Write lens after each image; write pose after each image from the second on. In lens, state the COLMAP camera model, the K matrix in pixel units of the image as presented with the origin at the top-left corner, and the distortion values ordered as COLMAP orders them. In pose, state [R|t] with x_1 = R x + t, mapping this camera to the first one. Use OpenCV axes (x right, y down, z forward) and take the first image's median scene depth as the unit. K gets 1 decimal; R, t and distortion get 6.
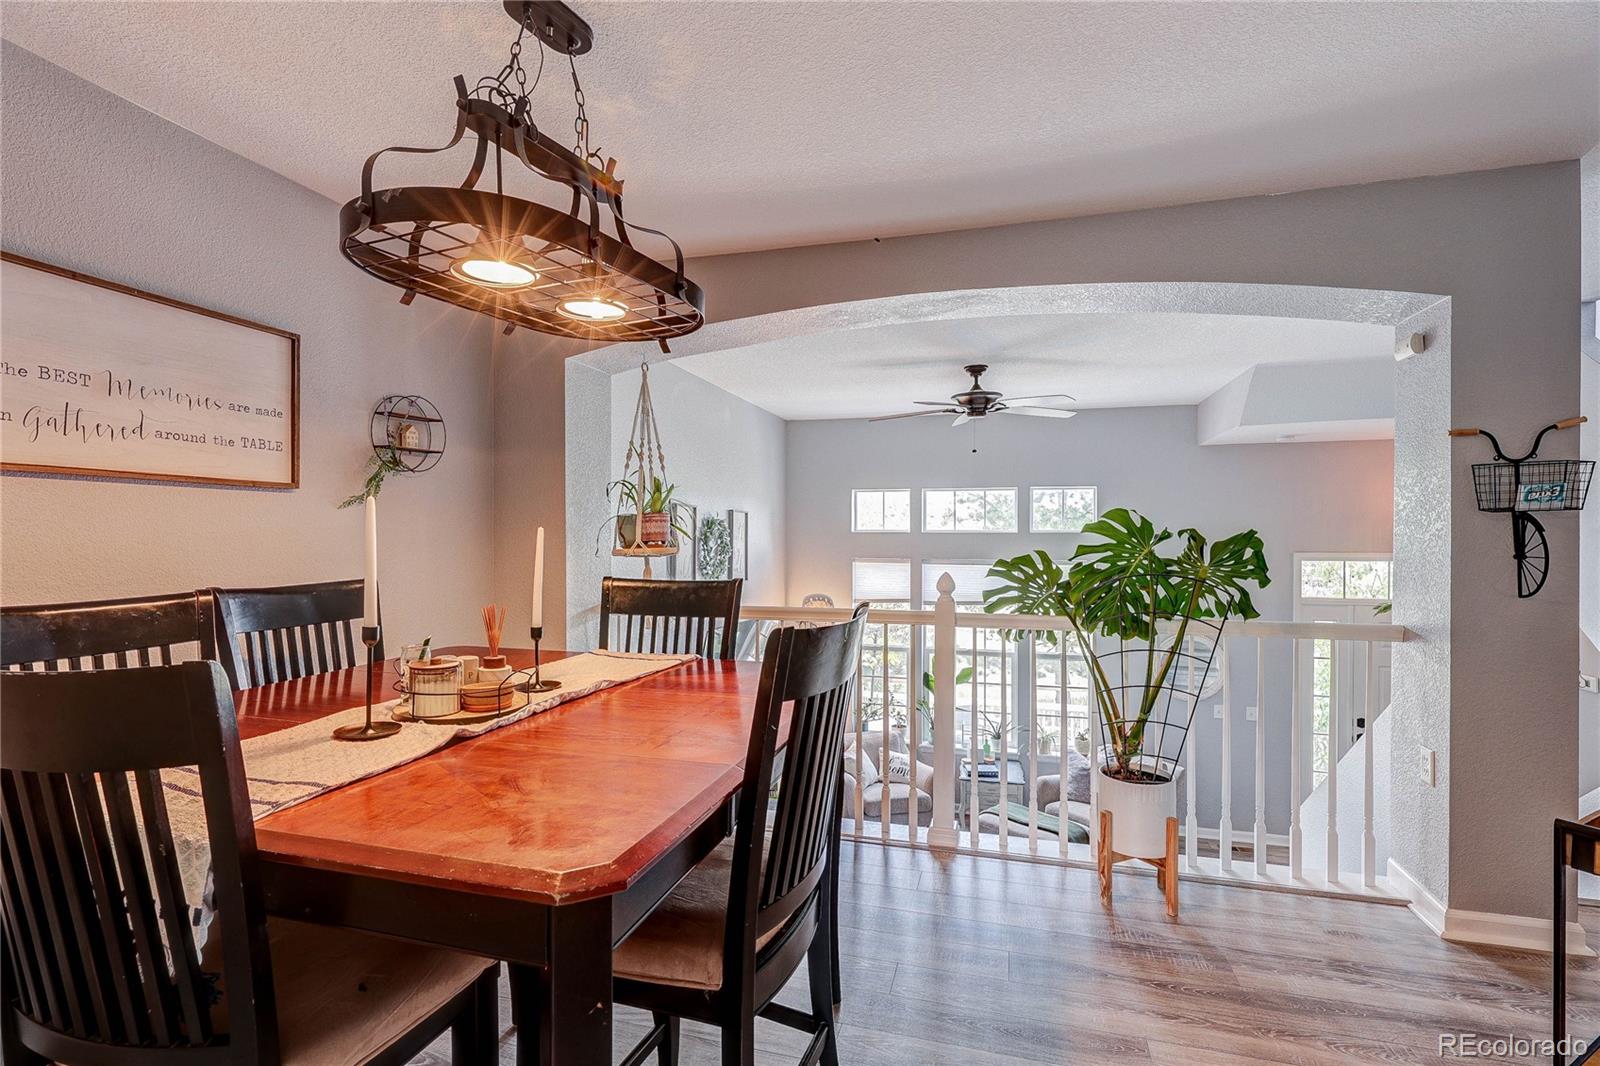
lens RADIAL K [[747.0, 0, 800.0], [0, 747.0, 533.0], [0, 0, 1]] dist [-0.002126, -0.000487]
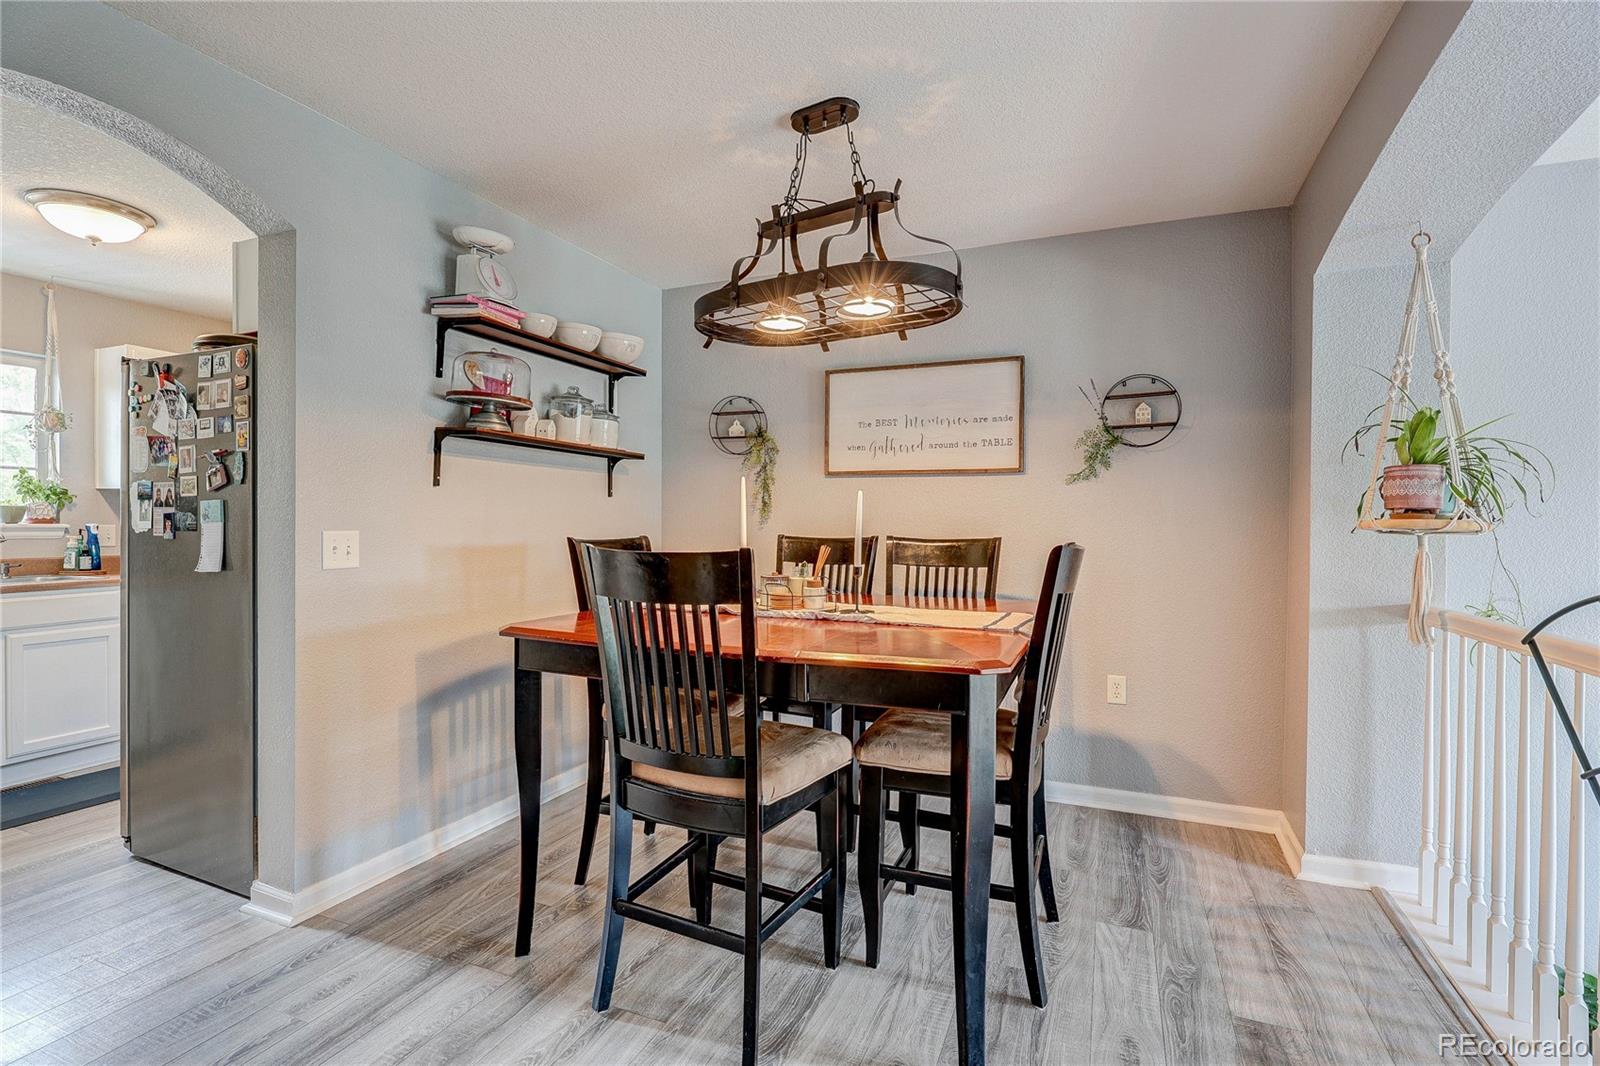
lens RADIAL K [[747.0, 0, 800.0], [0, 747.0, 533.0], [0, 0, 1]] dist [-0.002126, -0.000487]
pose [[-0.122101, 0.005493, -0.992502, 0.748850], [-0.007363, 0.999952, 0.006440, 0.047946], [0.992490, 0.008094, -0.122055, 0.825069]]
